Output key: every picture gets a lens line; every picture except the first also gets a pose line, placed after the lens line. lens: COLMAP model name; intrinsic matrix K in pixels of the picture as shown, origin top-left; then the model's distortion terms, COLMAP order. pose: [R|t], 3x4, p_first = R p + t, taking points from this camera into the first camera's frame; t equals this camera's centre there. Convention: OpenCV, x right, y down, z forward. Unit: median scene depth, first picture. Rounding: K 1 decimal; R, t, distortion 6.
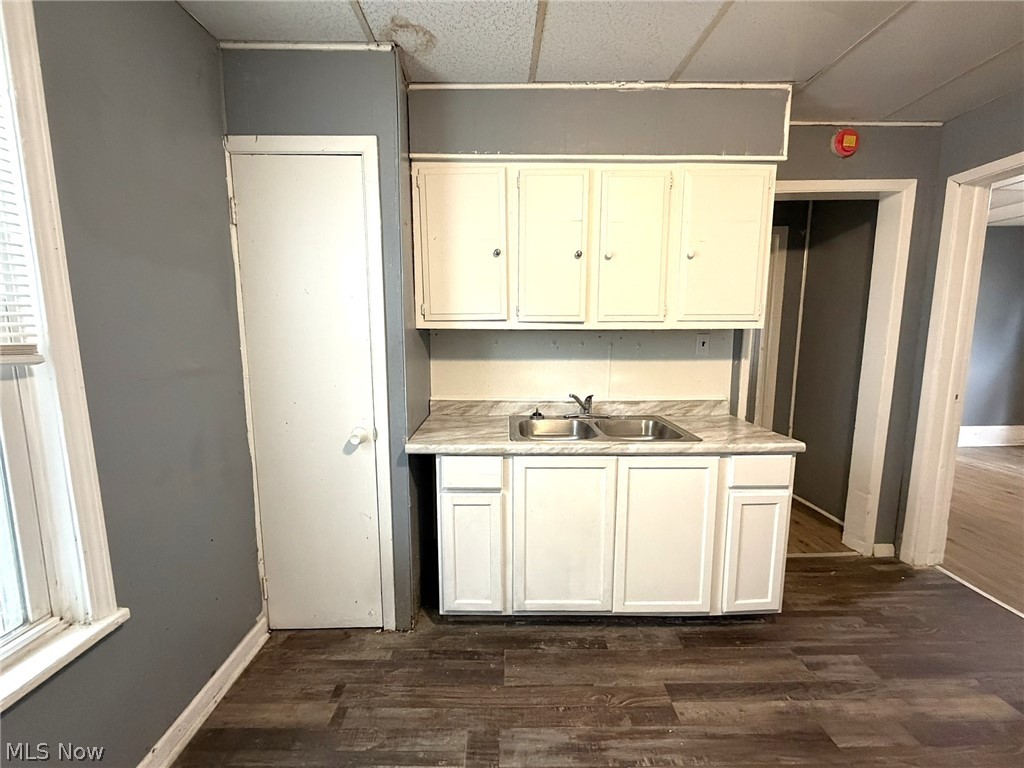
lens RADIAL K [[422.0, 0, 512.0], [0, 422.0, 384.0], [0, 0, 1]] dist [0.000074, -0.000203]
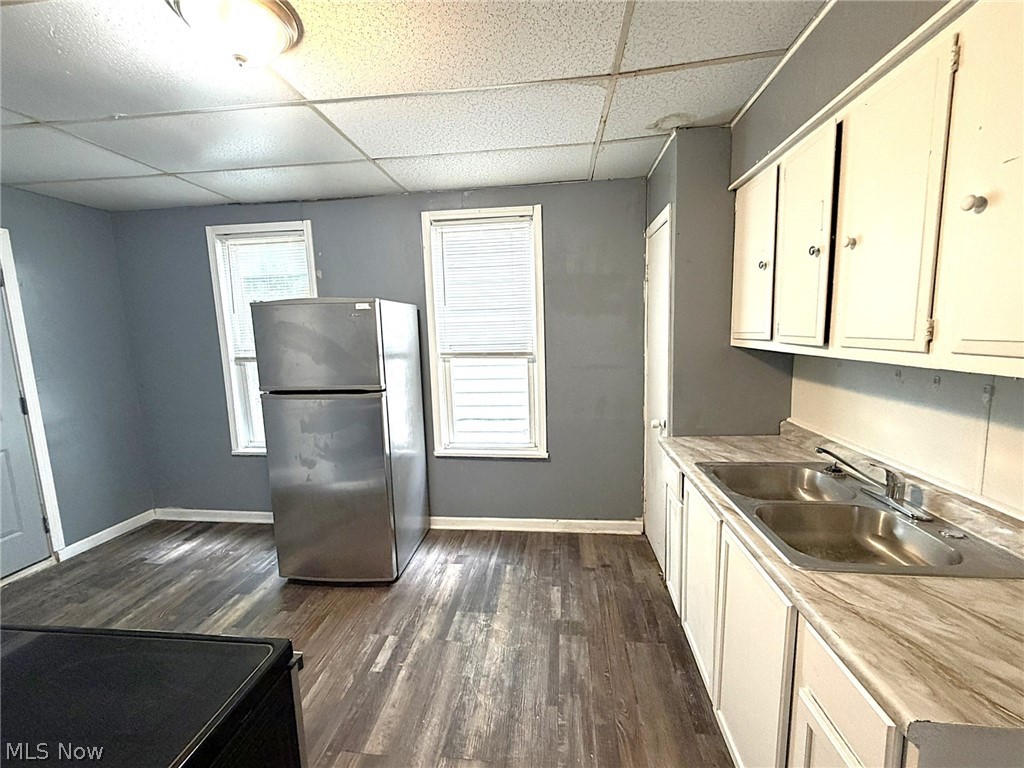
lens RADIAL K [[422.0, 0, 512.0], [0, 422.0, 384.0], [0, 0, 1]] dist [0.000074, -0.000203]
pose [[-0.126589, 0.129528, -0.983462, 1.167133], [-0.095343, 0.985259, 0.142037, -0.172254], [0.987363, 0.111746, -0.112373, 0.746040]]
